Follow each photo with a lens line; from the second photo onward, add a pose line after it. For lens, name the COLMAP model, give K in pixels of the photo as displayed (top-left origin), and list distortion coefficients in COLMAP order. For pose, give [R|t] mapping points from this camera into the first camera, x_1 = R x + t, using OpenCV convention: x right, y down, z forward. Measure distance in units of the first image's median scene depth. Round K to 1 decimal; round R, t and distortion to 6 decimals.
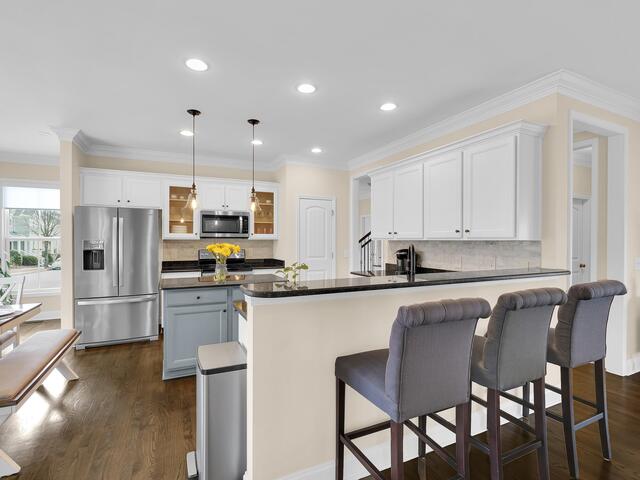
lens RADIAL K [[314.8, 0, 320.0], [0, 314.8, 240.0], [0, 0, 1]] dist [-0.014892, 0.001529]
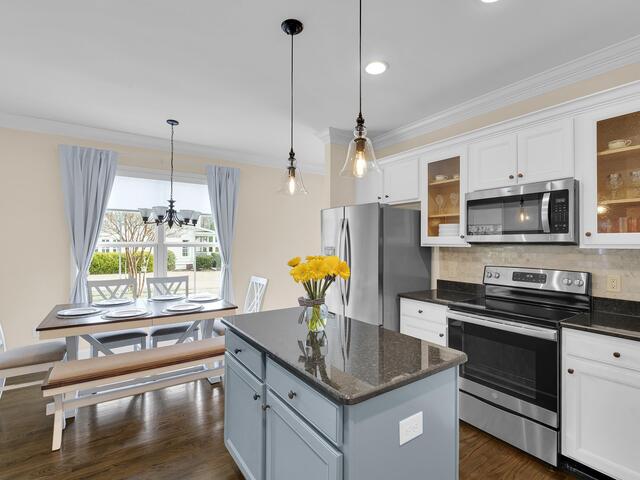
lens RADIAL K [[325.2, 0, 321.6], [0, 325.2, 233.4], [0, 0, 1]] dist [-0.019746, 0.000363]
pose [[0.137791, -0.028374, -0.990055, 0.141490], [-0.002862, 0.999574, -0.029045, -0.008058], [0.990457, 0.006835, 0.137651, 0.678881]]
